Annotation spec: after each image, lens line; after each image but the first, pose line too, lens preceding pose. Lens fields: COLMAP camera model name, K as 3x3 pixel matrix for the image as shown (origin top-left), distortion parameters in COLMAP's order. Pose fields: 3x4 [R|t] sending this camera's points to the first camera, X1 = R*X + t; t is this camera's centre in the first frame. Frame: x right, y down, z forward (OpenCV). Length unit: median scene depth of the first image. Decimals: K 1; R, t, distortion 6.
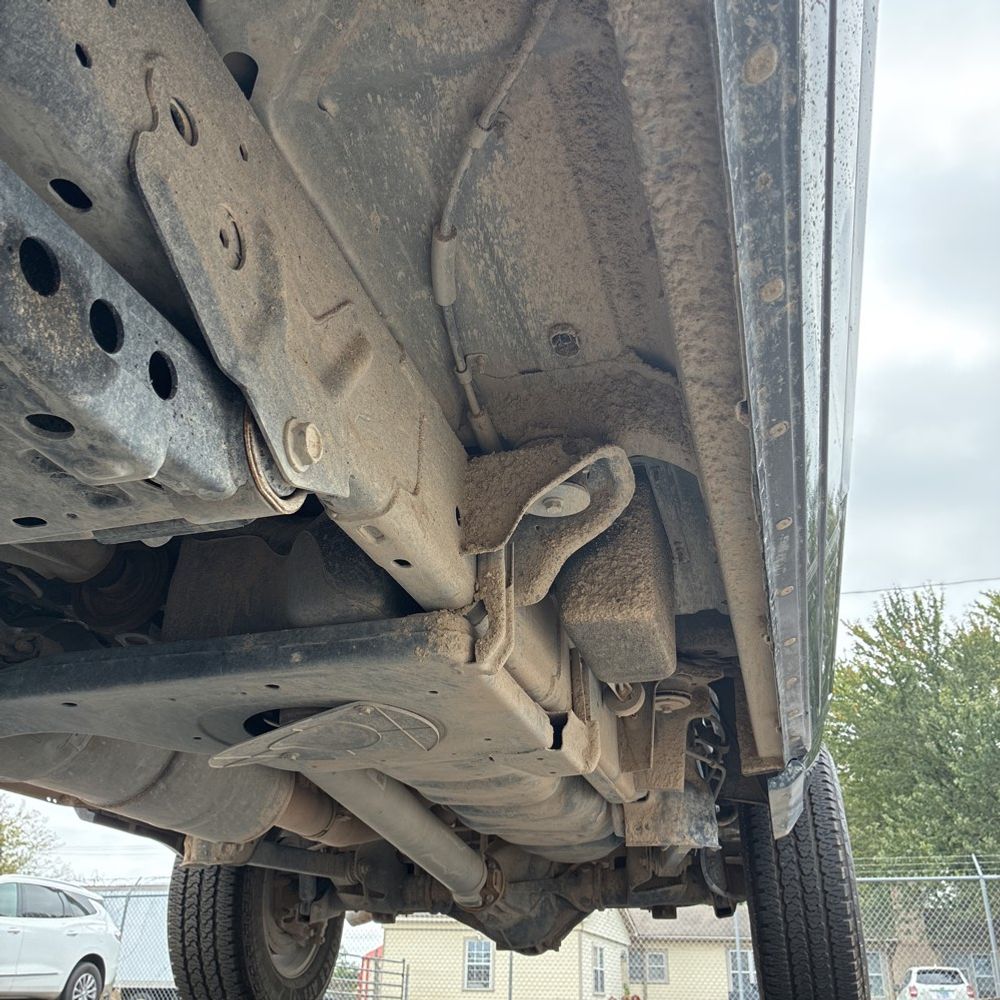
lens RADIAL K [[1004.6, 0, 500.3], [0, 1004.6, 489.1], [0, 0, 1]] dist [0.024577, -0.017747]
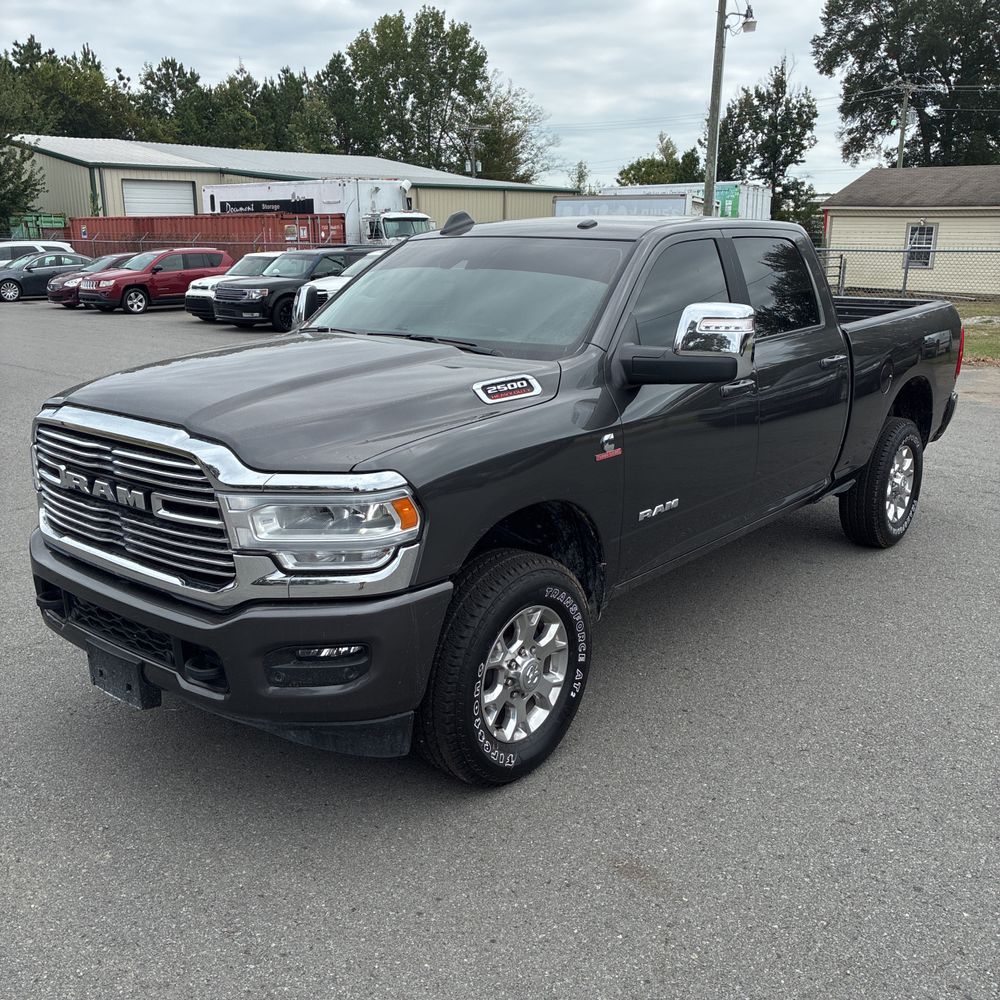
lens RADIAL K [[1009.1, 0, 498.4], [0, 1009.1, 500.4], [0, 0, 1]] dist [0.026551, -0.025083]
pose [[0.904981, 0.099170, -0.413732, 0.046683], [0.205759, 0.749146, 0.629637, -0.110923], [0.372387, -0.654939, 0.657558, -0.077514]]
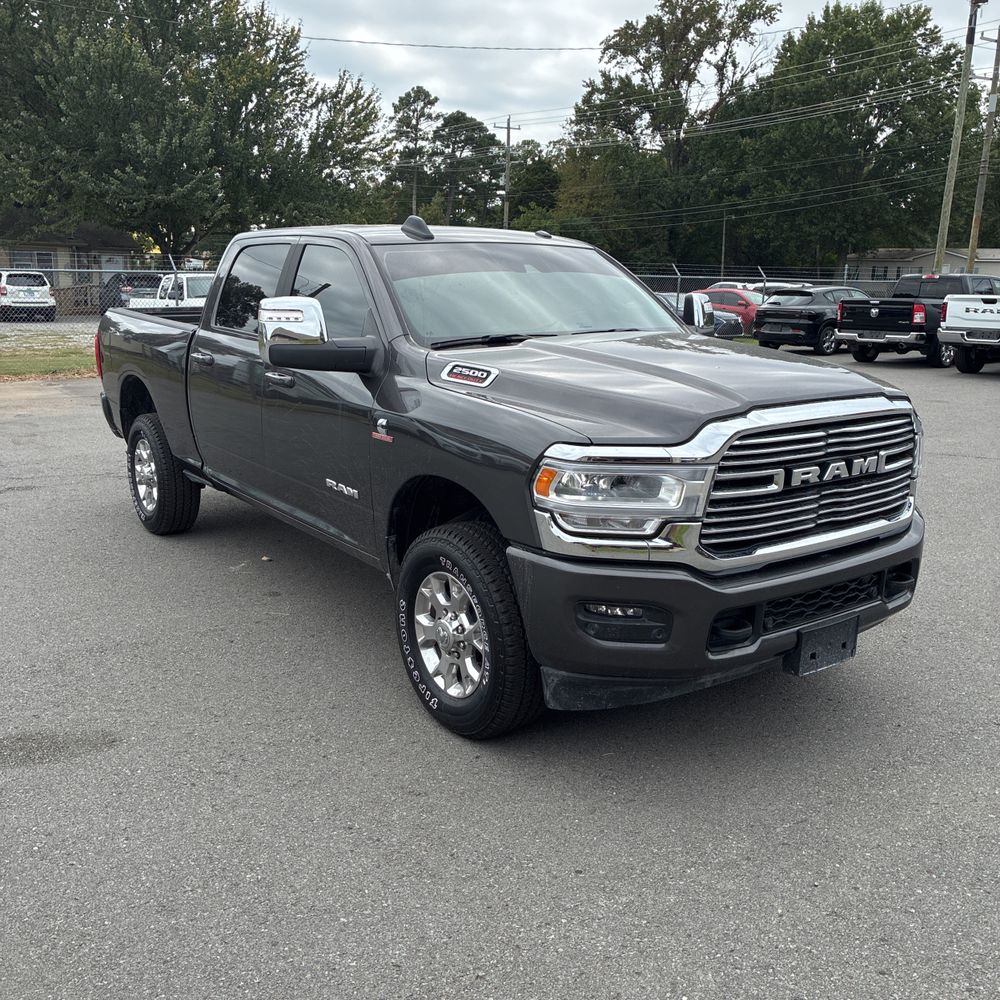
lens RADIAL K [[1004.6, 0, 500.3], [0, 1004.6, 489.1], [0, 0, 1]] dist [0.024577, -0.017747]
pose [[0.627472, -0.166539, 0.760620, -0.152588], [-0.369315, 0.796330, 0.479024, -0.091102], [-0.685481, -0.581483, 0.438170, -0.045955]]
